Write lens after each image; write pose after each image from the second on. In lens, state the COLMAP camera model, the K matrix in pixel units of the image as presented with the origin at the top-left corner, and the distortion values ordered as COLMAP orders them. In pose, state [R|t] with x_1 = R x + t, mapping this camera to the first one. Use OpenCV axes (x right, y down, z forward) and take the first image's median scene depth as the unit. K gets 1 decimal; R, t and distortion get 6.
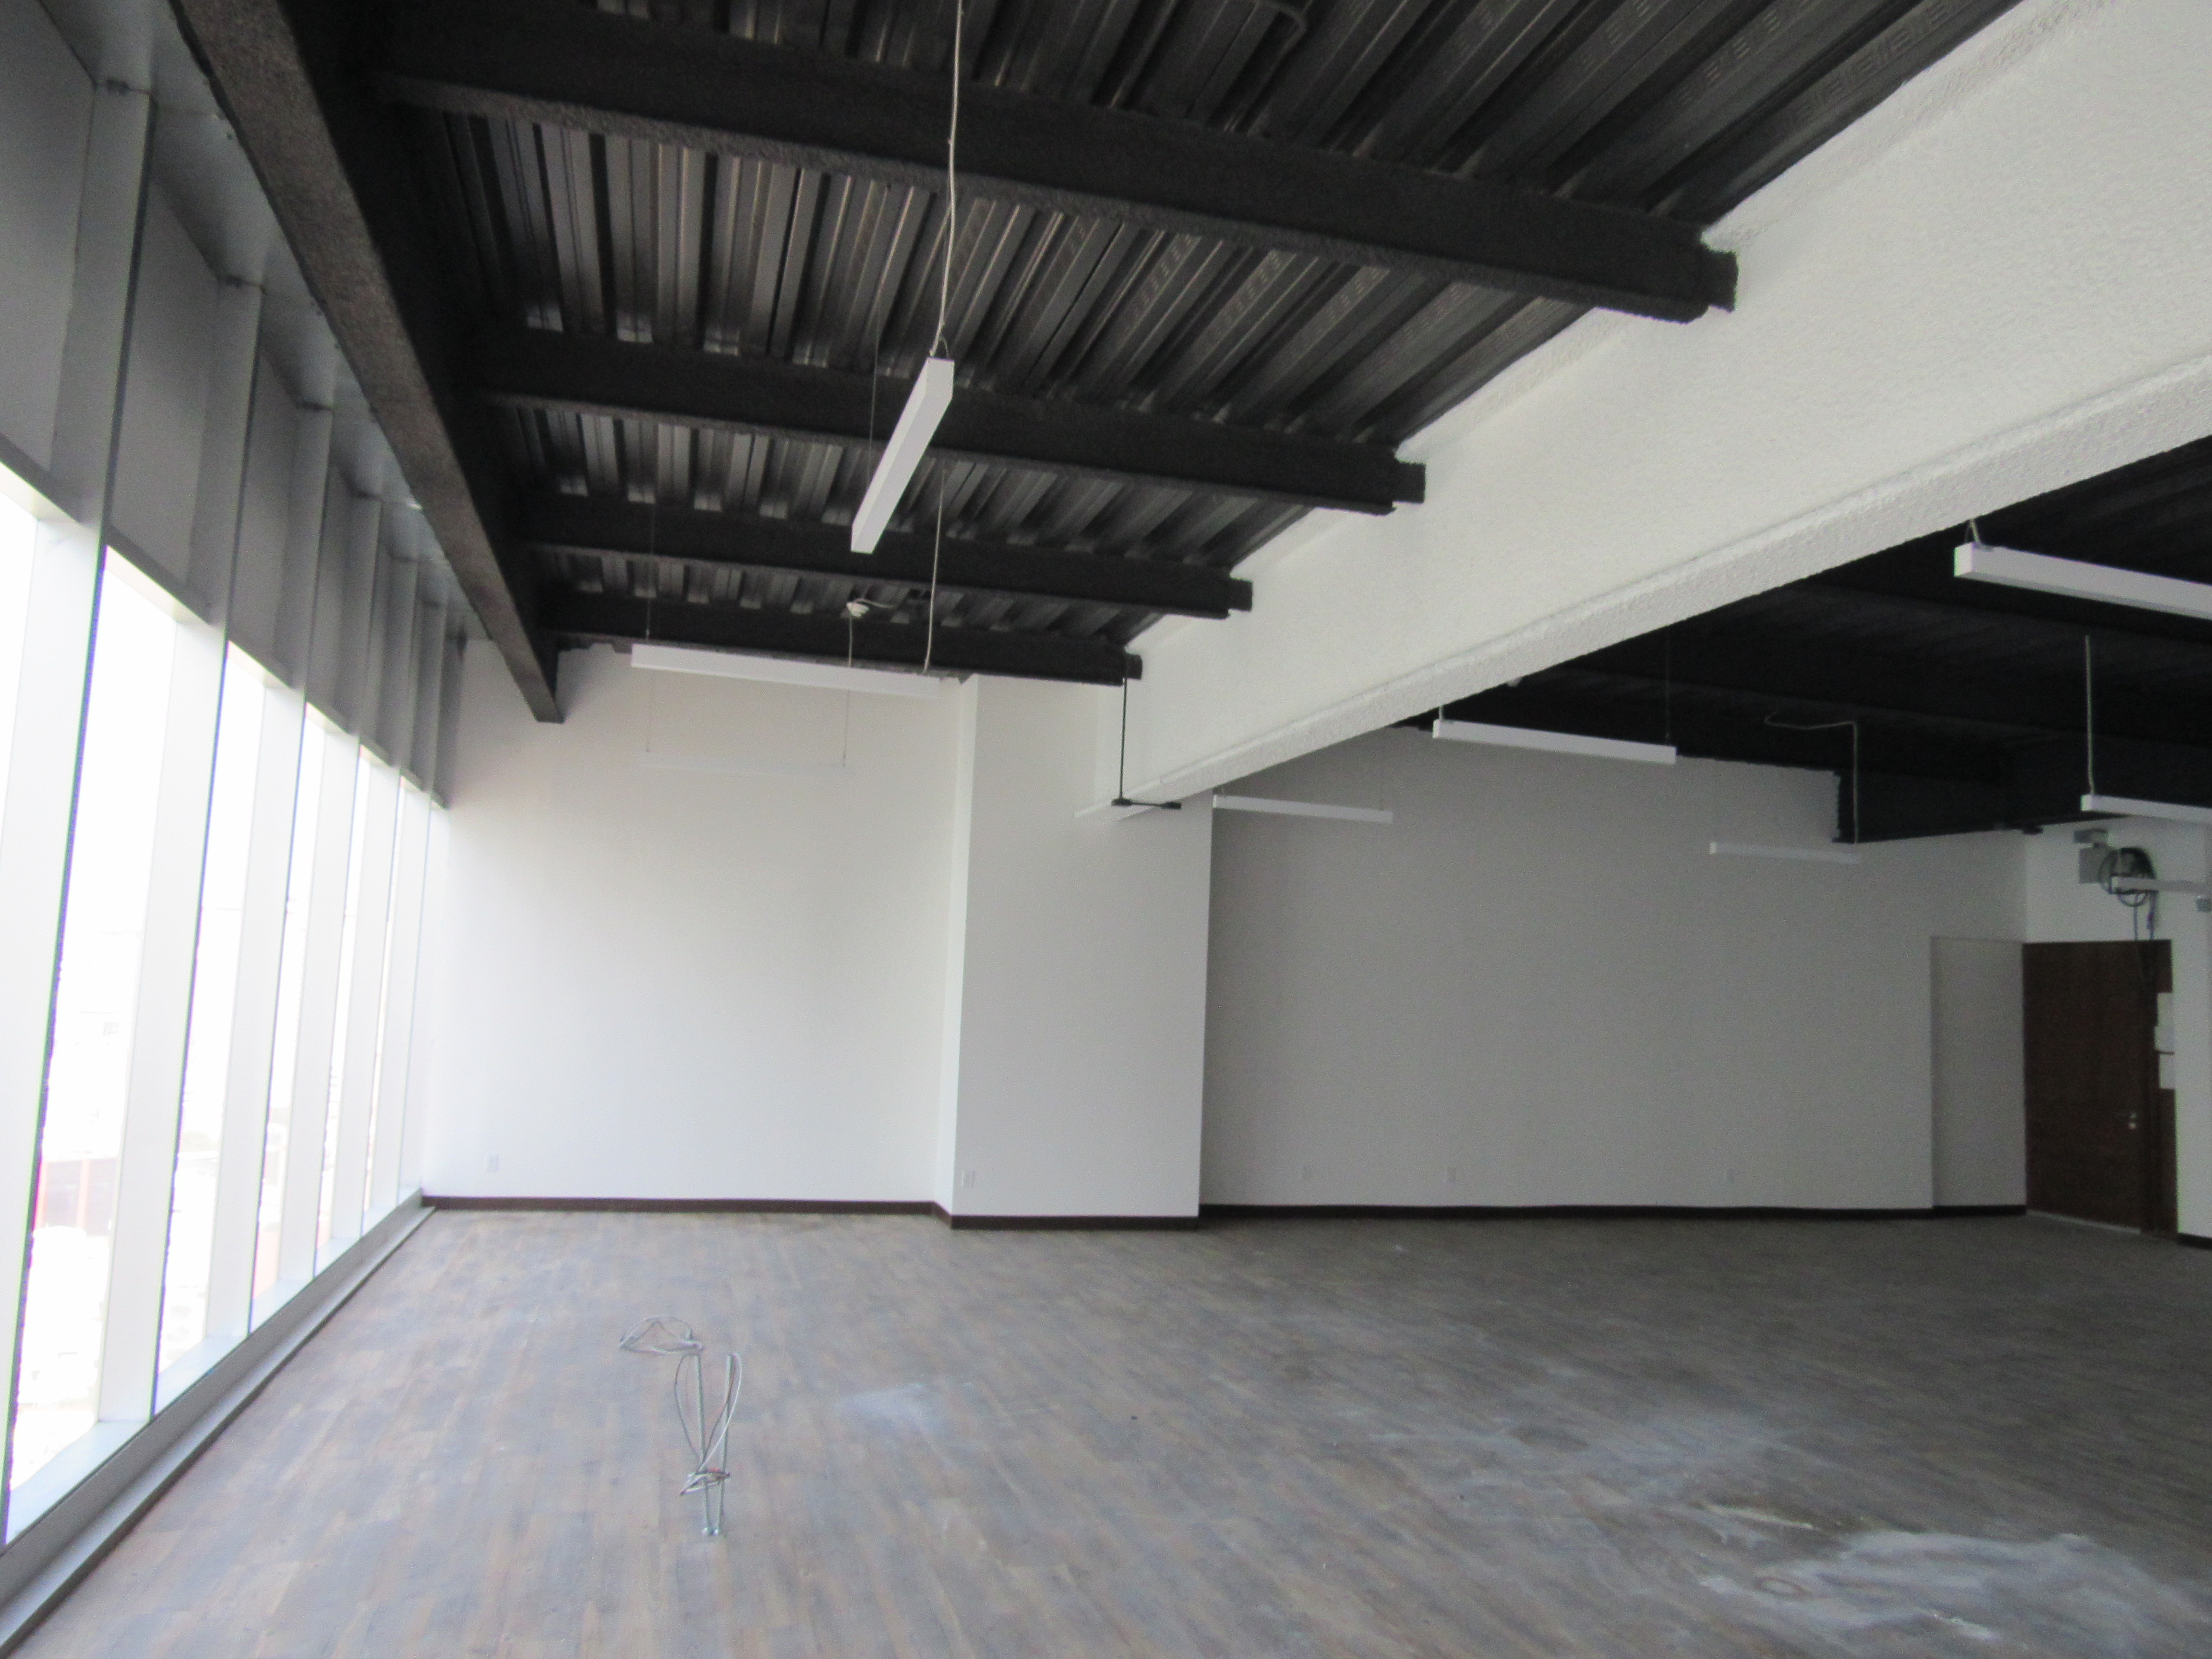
lens RADIAL K [[1582.4, 0, 1109.8], [0, 1582.4, 834.0], [0, 0, 1]] dist [-0.029578, 0.008030]
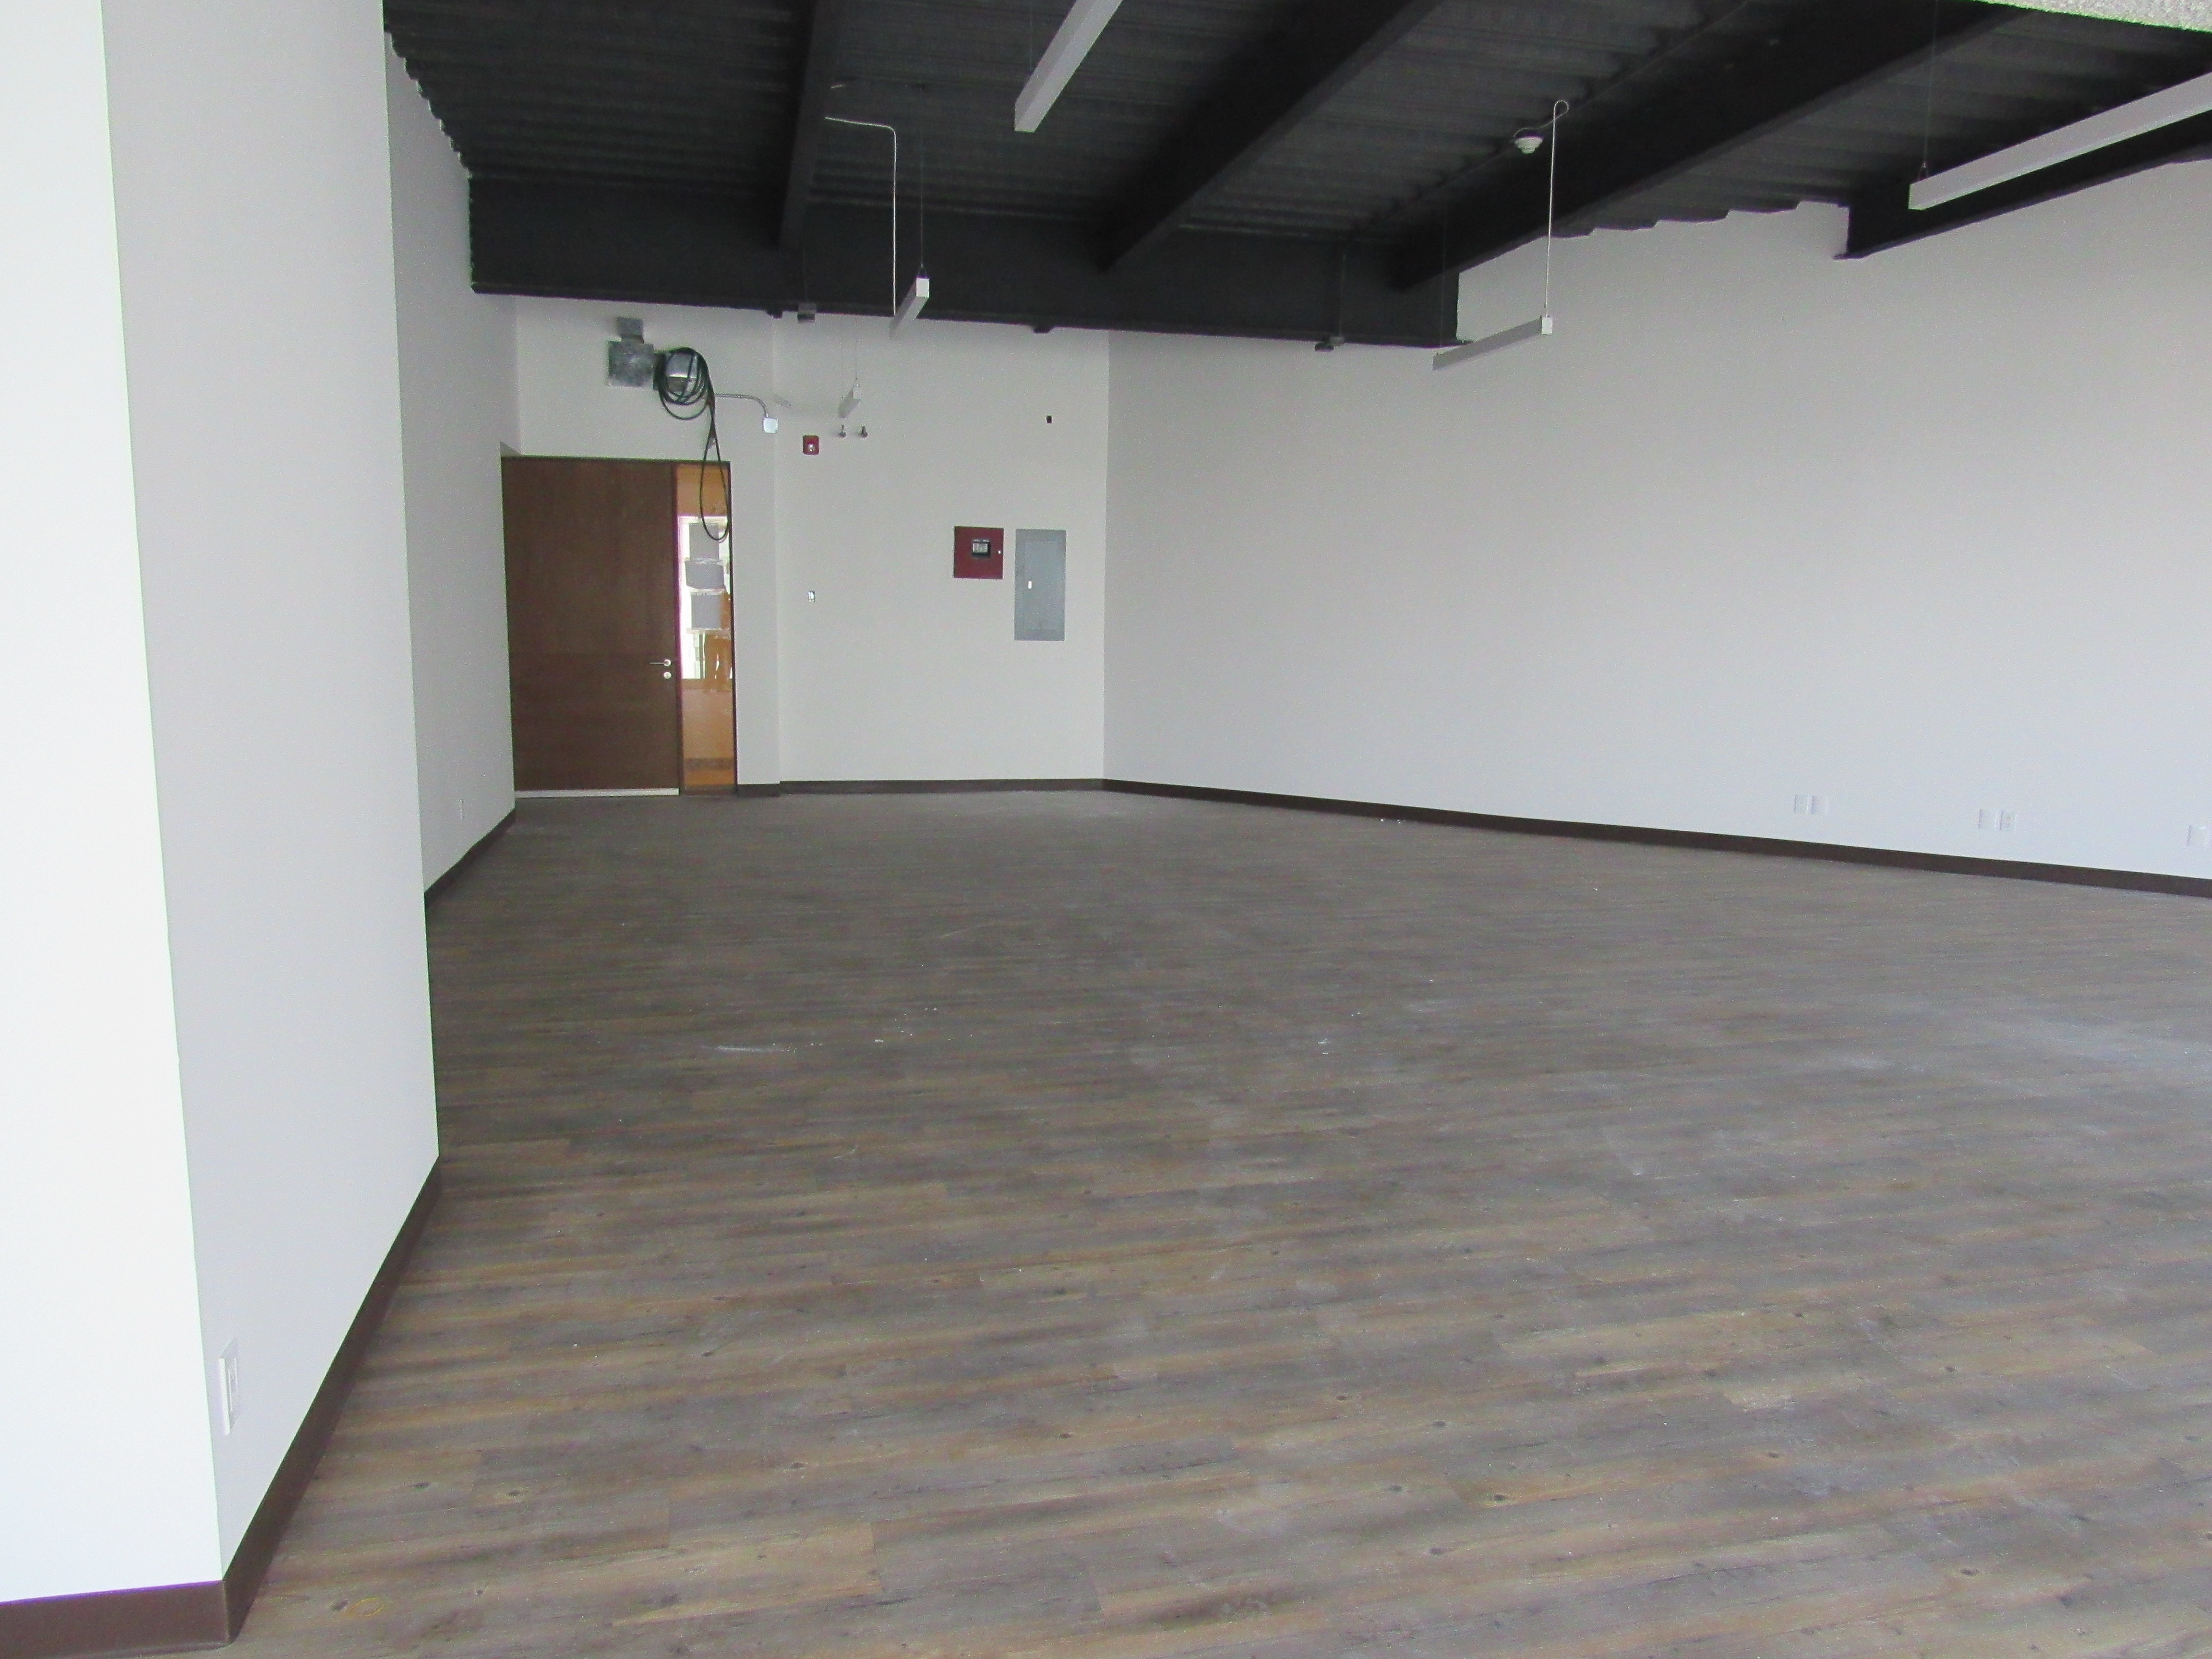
lens RADIAL K [[1573.6, 0, 1083.5], [0, 1573.6, 832.9], [0, 0, 1]] dist [-0.042817, 0.000222]
pose [[0.061831, -0.185583, 0.980681, -0.529159], [-0.112460, 0.975009, 0.191600, 0.190113], [-0.991731, -0.122134, 0.039415, 1.771167]]
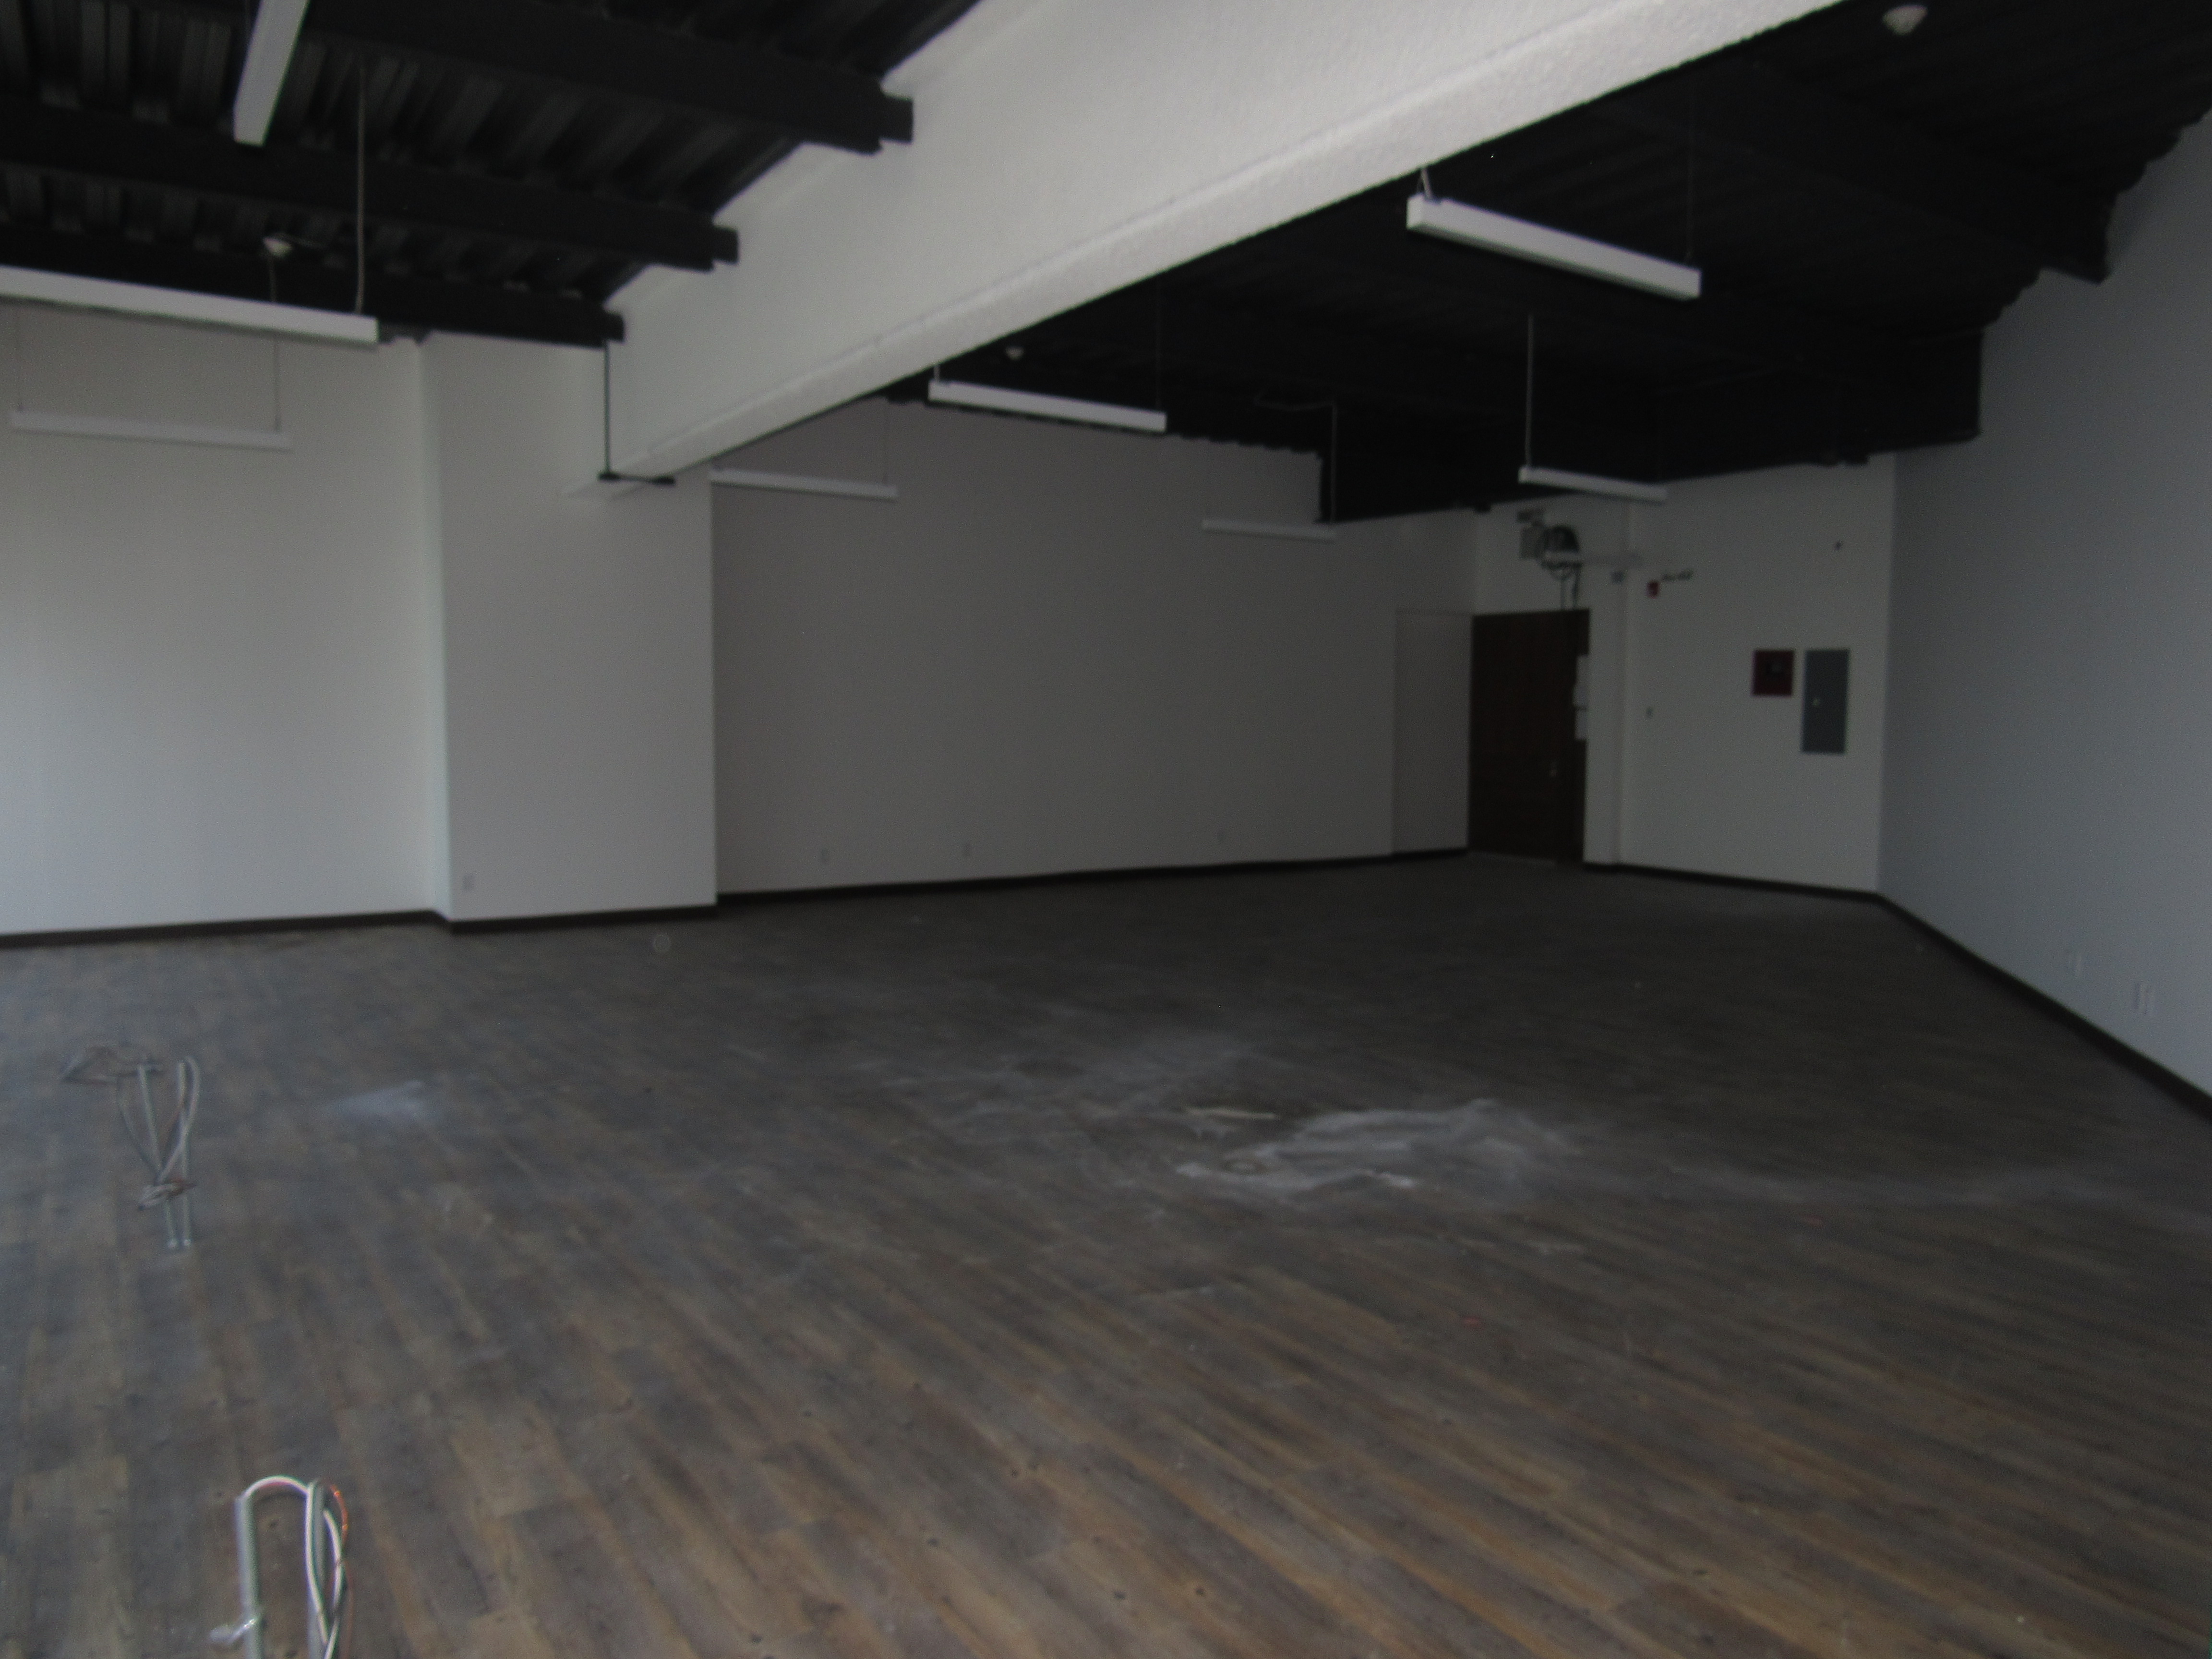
lens RADIAL K [[1582.4, 0, 1109.8], [0, 1582.4, 834.0], [0, 0, 1]] dist [-0.029578, 0.008030]
pose [[0.955670, -0.059532, 0.288360, 0.018296], [0.004270, 0.982046, 0.188594, 0.025671], [-0.294410, -0.179002, 0.938766, 0.002934]]
